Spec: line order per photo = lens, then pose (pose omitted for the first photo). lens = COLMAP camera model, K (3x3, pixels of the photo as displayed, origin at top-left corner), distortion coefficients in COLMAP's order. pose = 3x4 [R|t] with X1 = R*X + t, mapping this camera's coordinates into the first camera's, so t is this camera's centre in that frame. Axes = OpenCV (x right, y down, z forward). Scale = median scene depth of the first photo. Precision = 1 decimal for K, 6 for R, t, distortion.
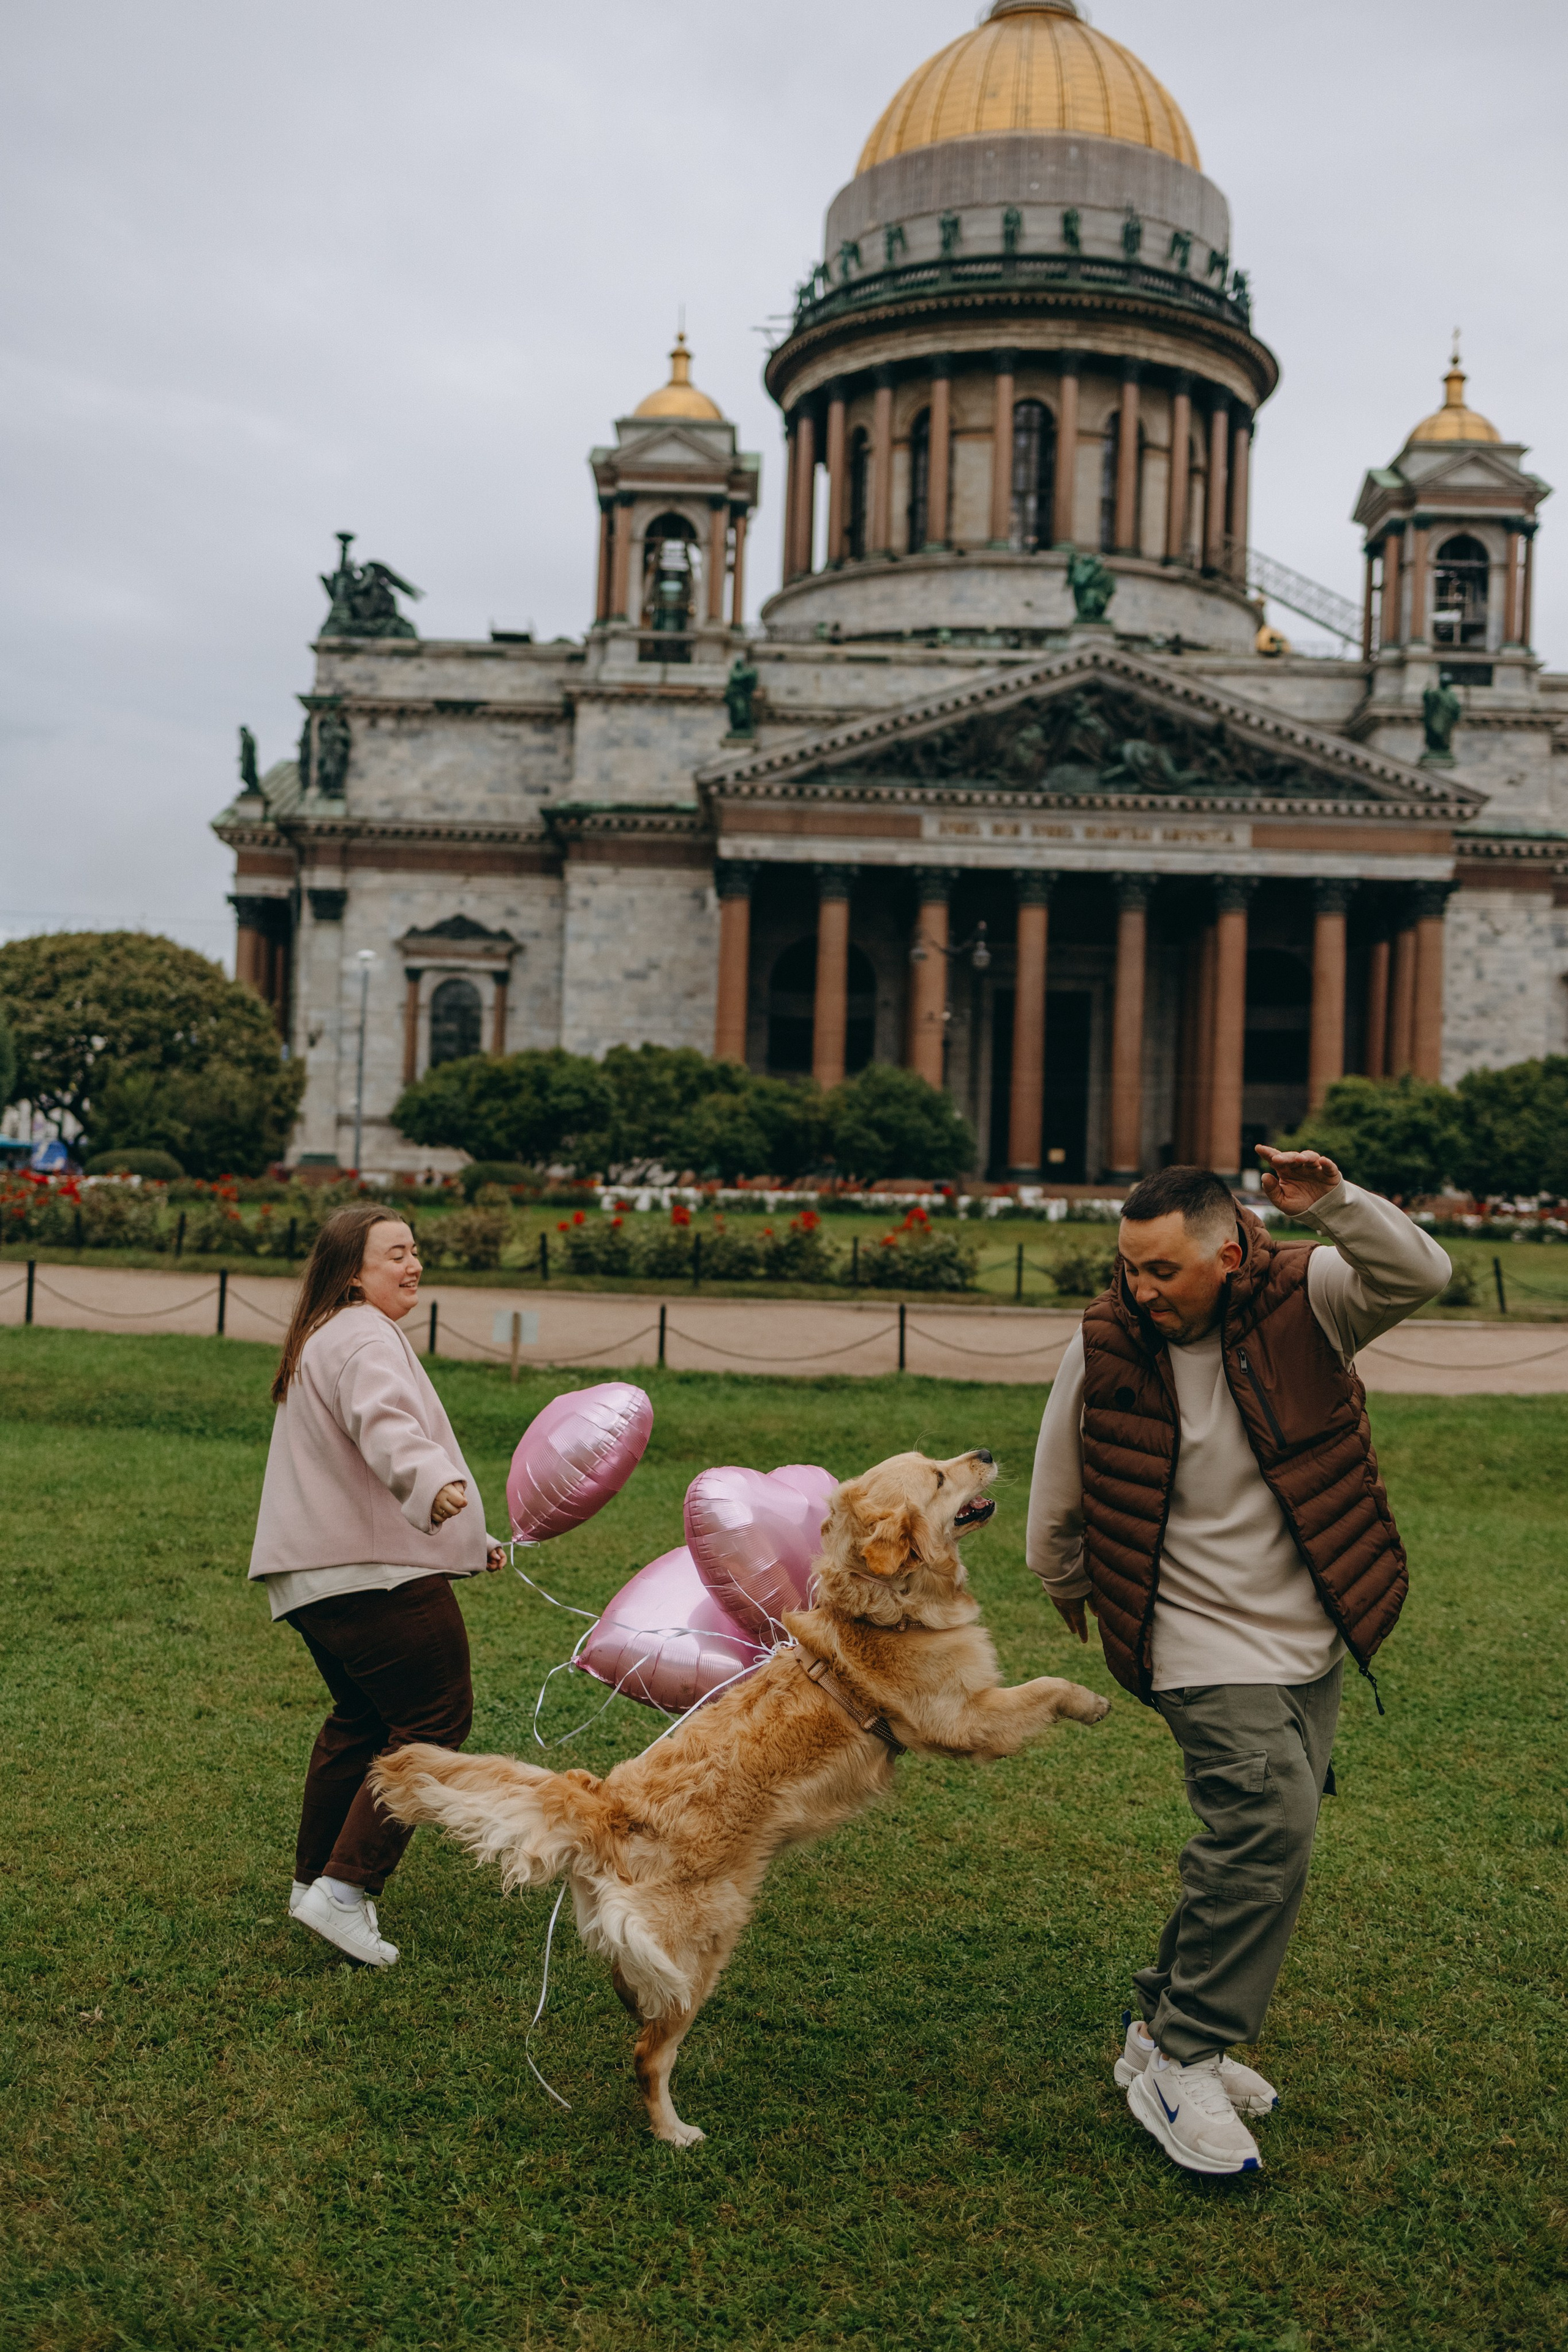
lens RADIAL K [[2405.1, 0, 738.7], [0, 2405.1, 1198.5], [0, 0, 1]] dist [0.003289, 0.000753]
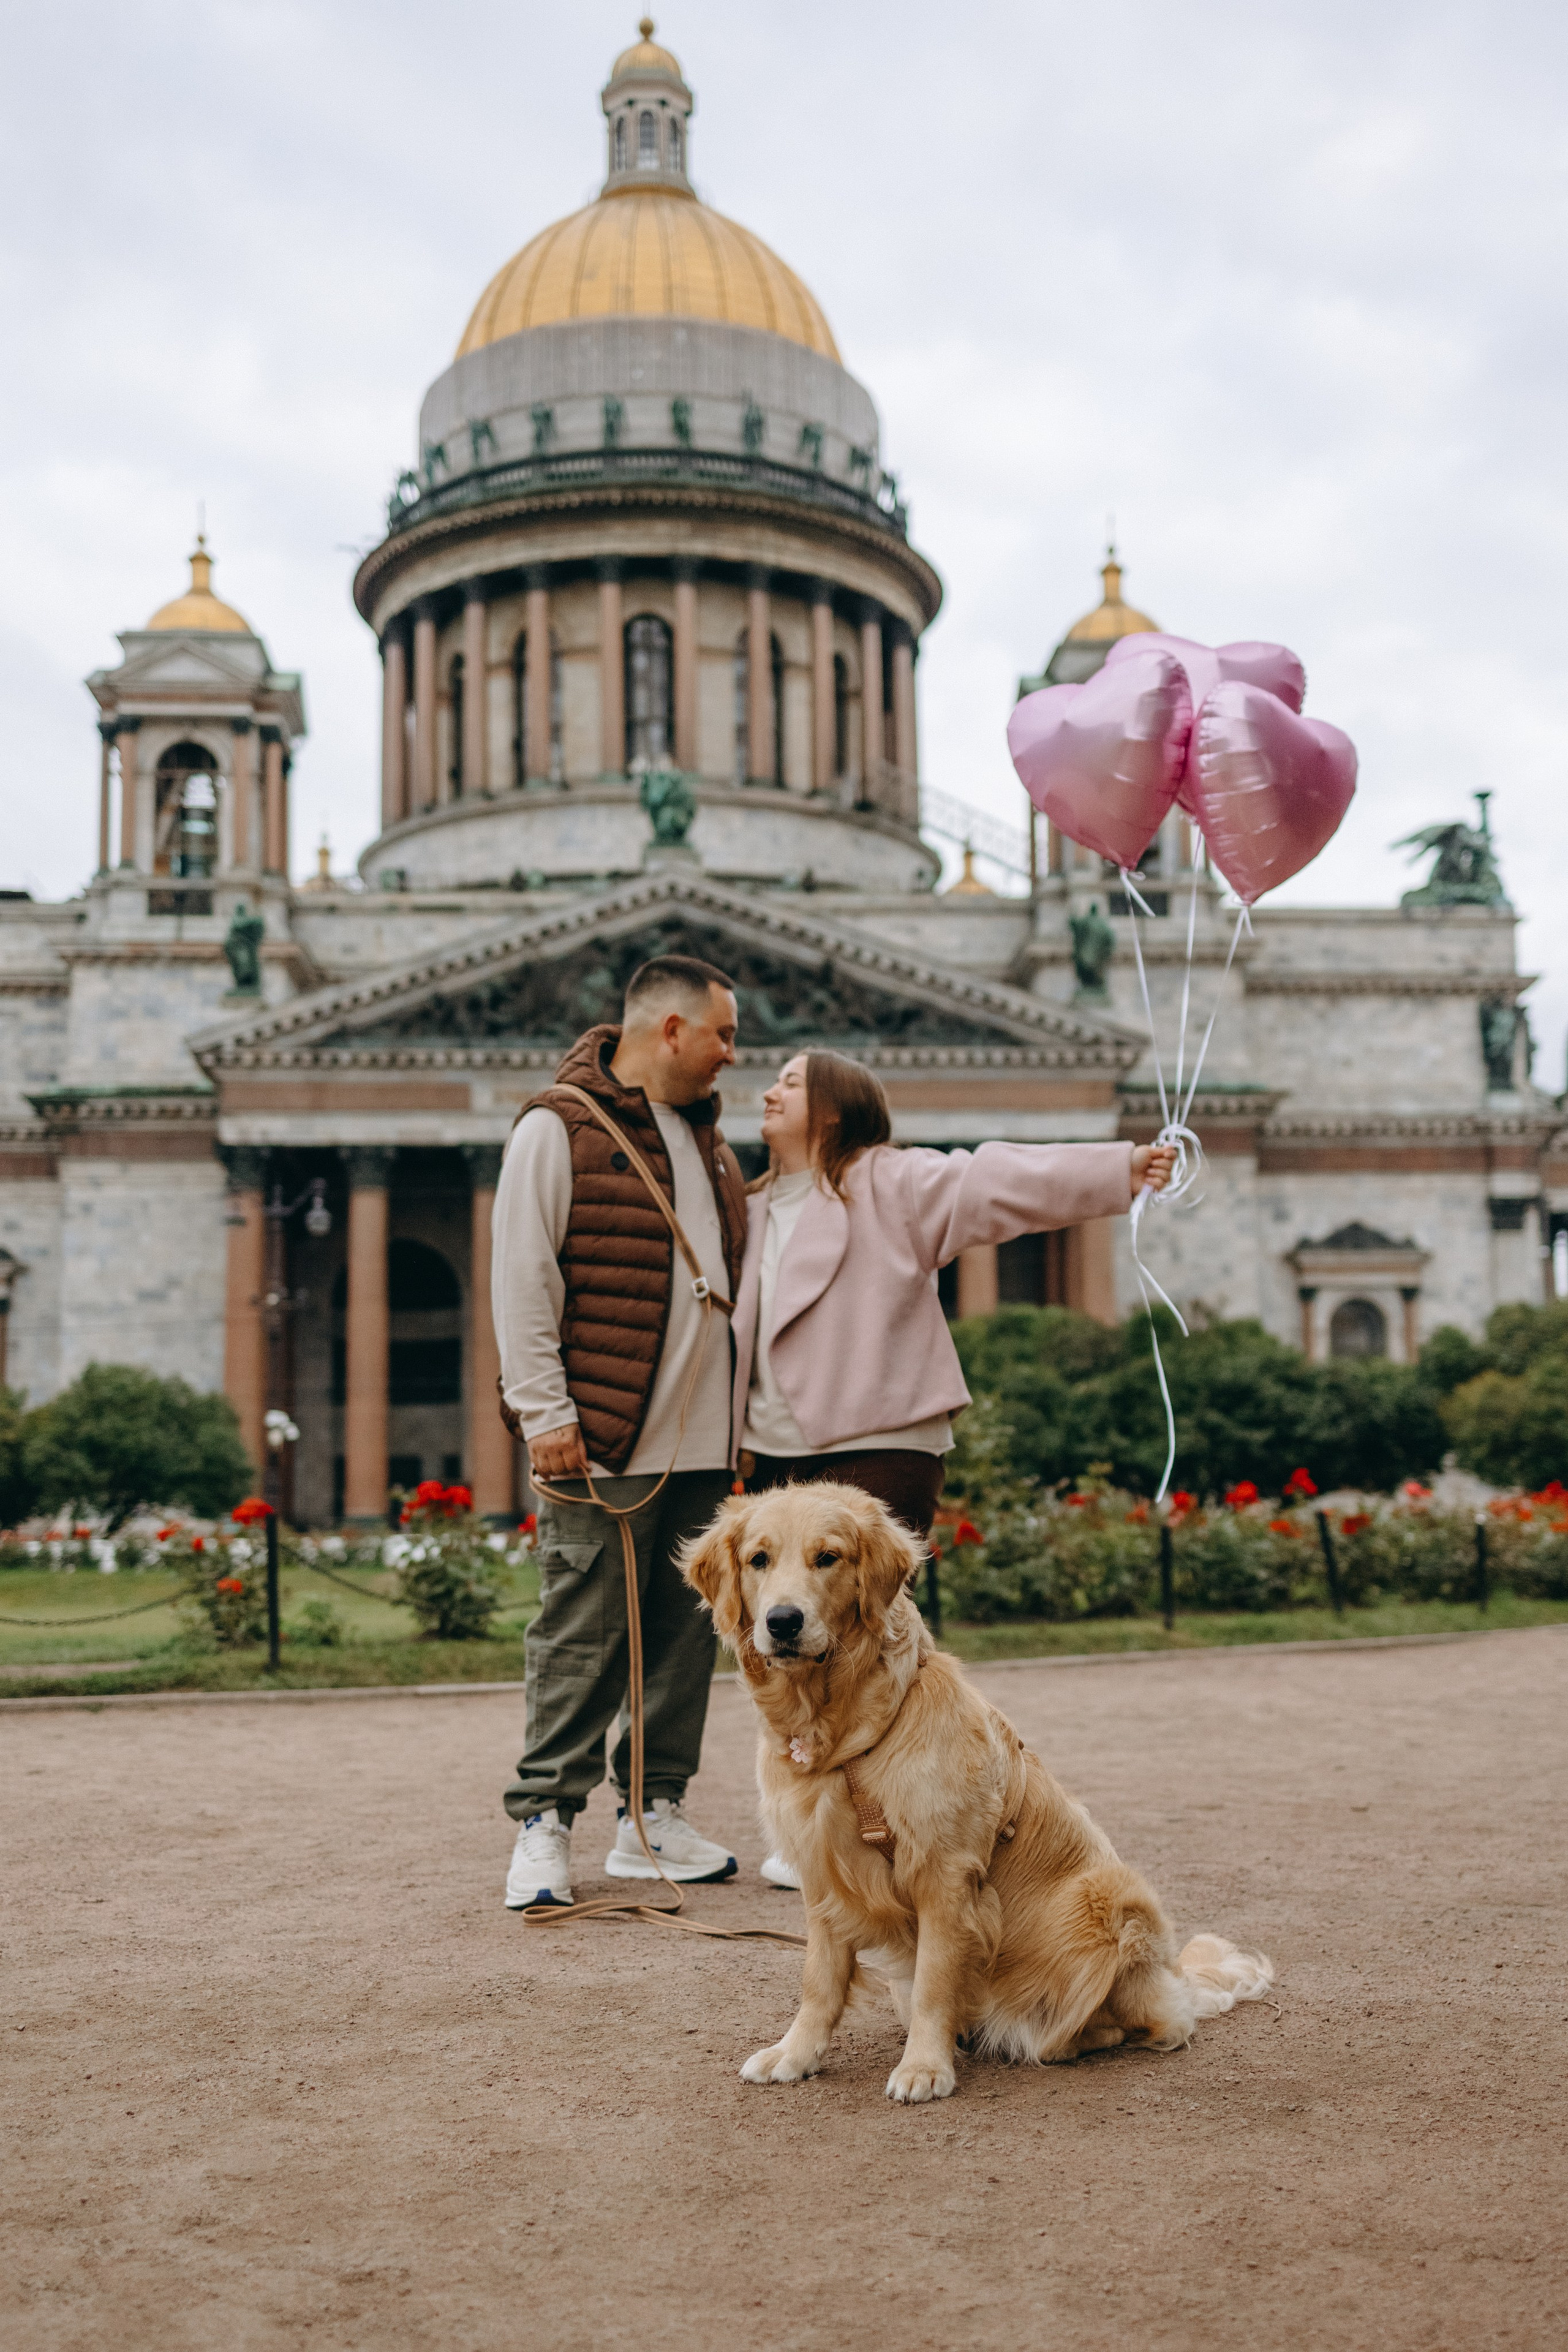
lens RADIAL K [[2634.0, 0, 821.5], [0, 2634.0, 1312.2], [0, 0, 1]] dist [-0.003739, -0.021078]
pose [[0.995104, -0.040004, 0.090380, 0.097971], [0.048480, 0.994427, -0.093622, 0.006505], [-0.086131, 0.097545, 0.991497, 0.099360]]
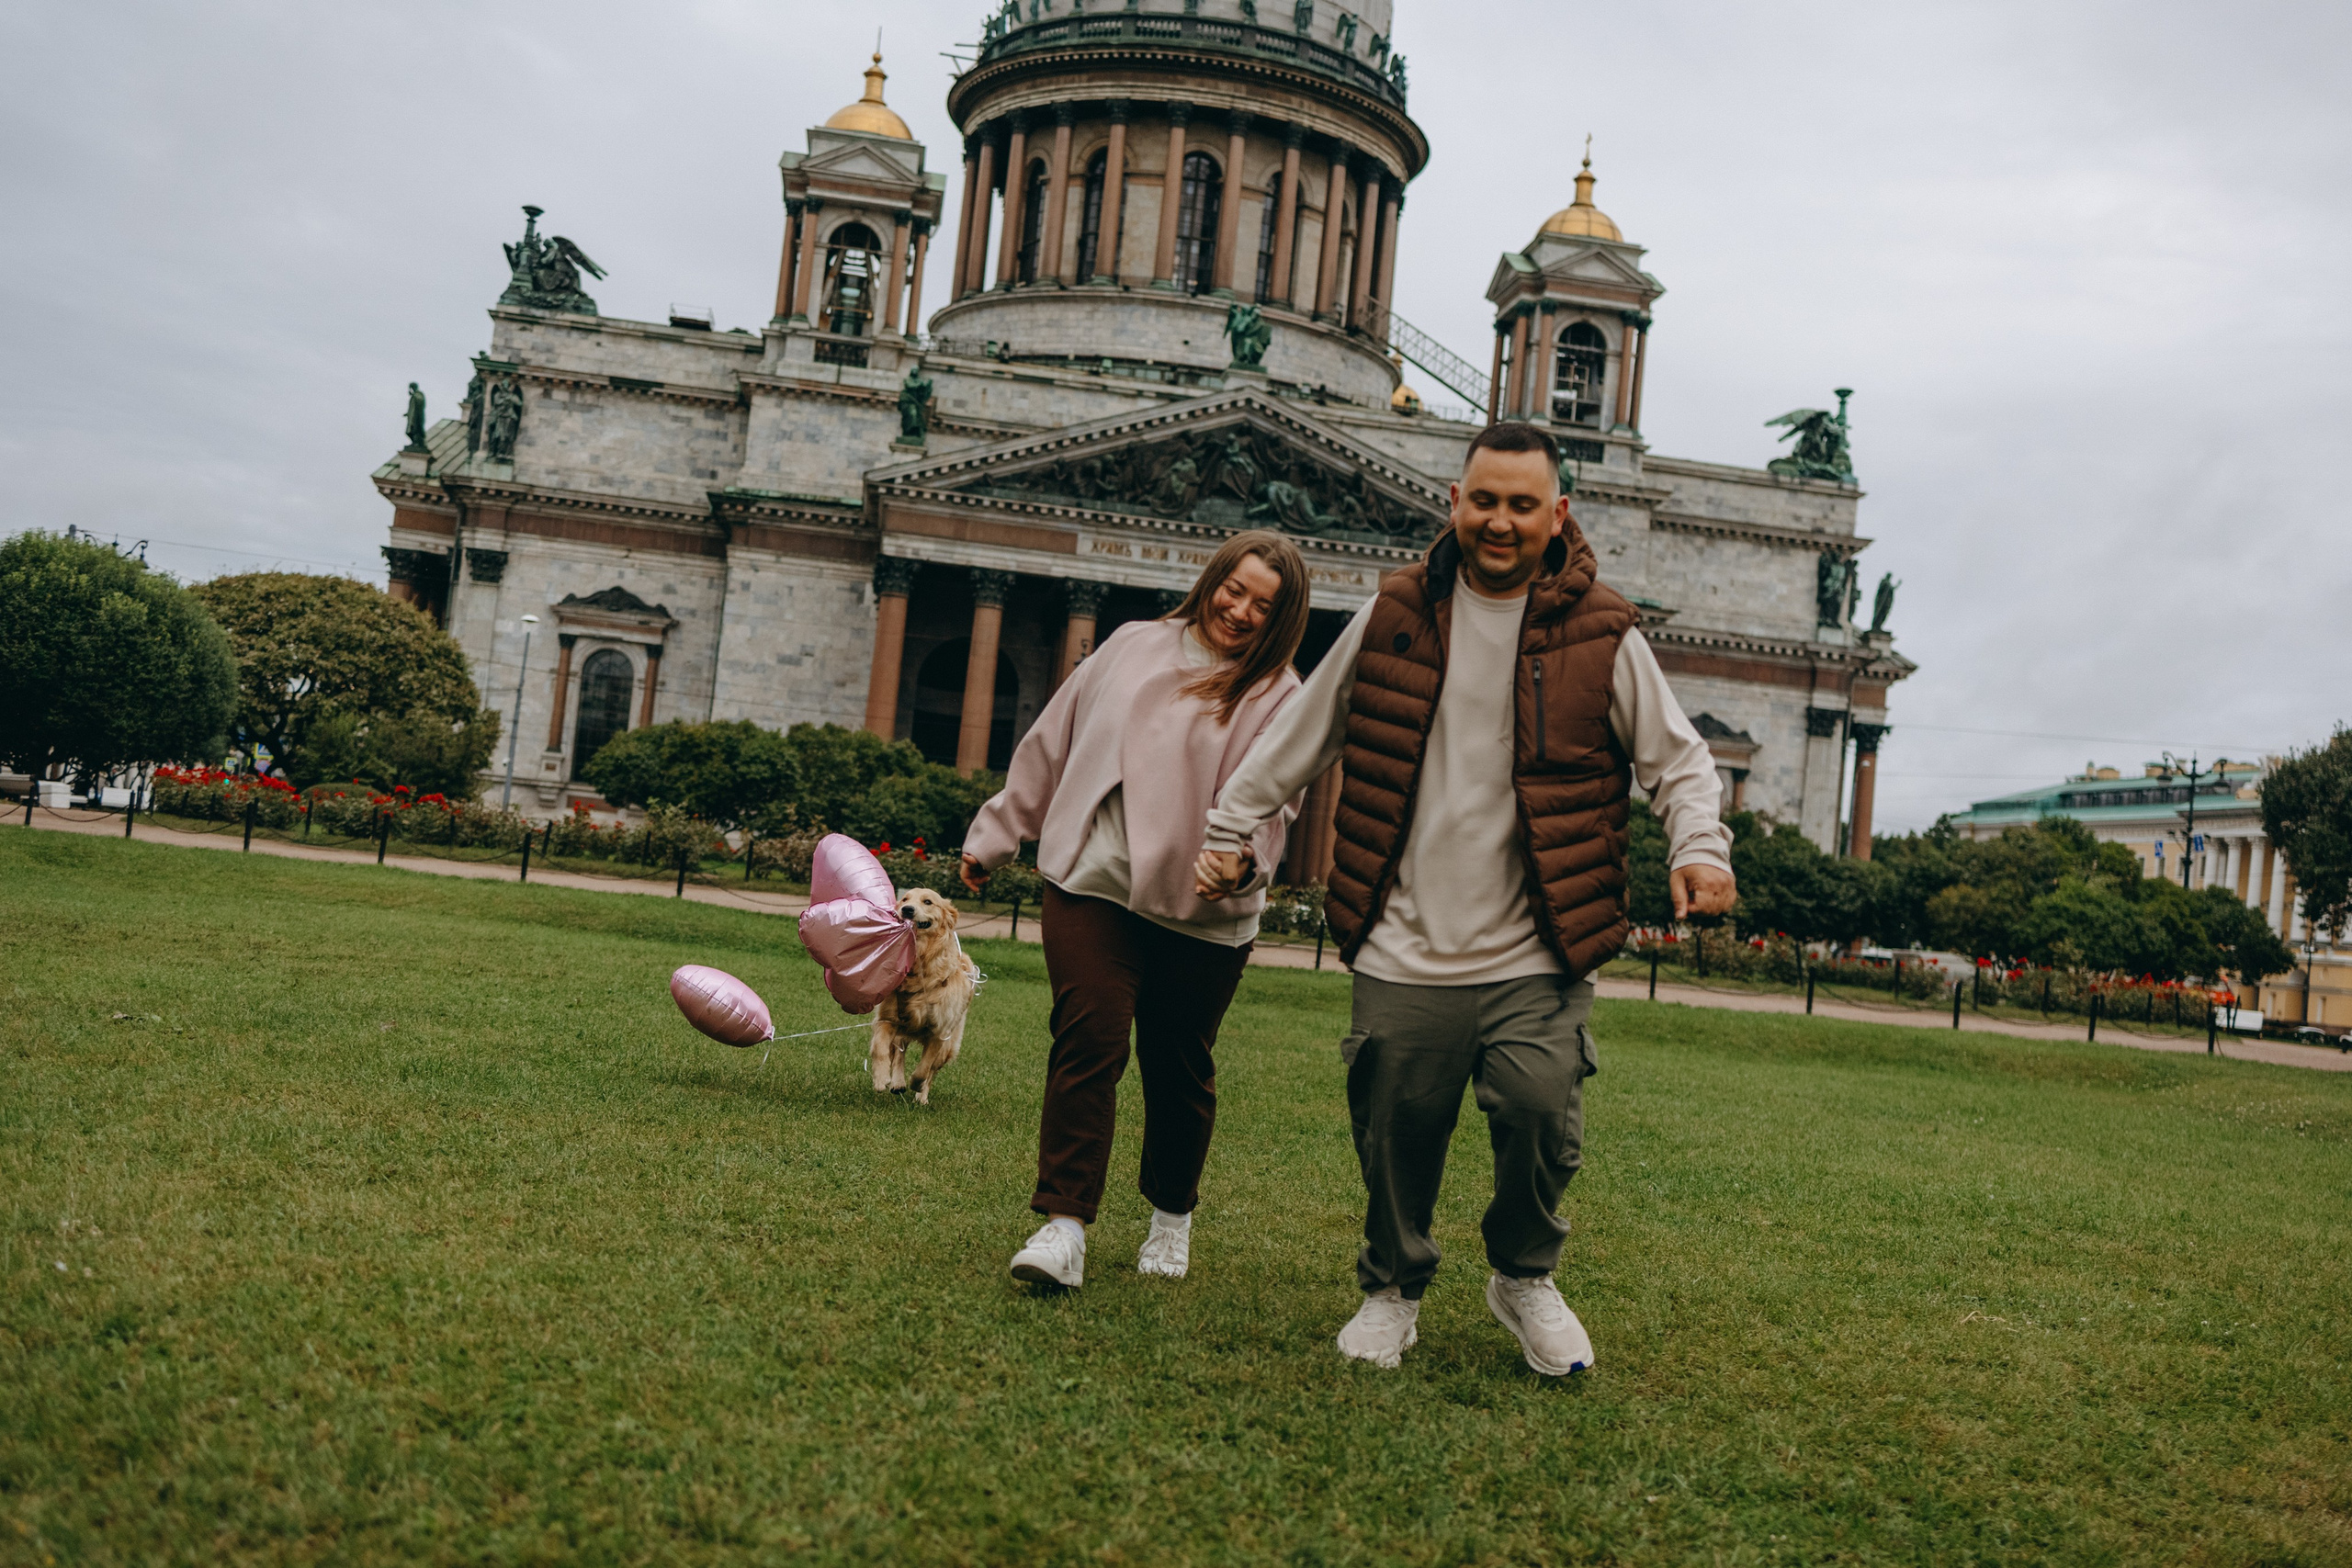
lens RADIAL K [[2392.8, 0, 1180.8], [0, 2392.8, 847.1], [0, 0, 1]] dist [-0.018362, 0.011737]
pose [[0.987122, 0.073061, 0.142312, -0.016607], [-0.069684, 0.997160, -0.028579, 0.005297], [-0.143996, 0.018294, 0.989409, -0.041479]]
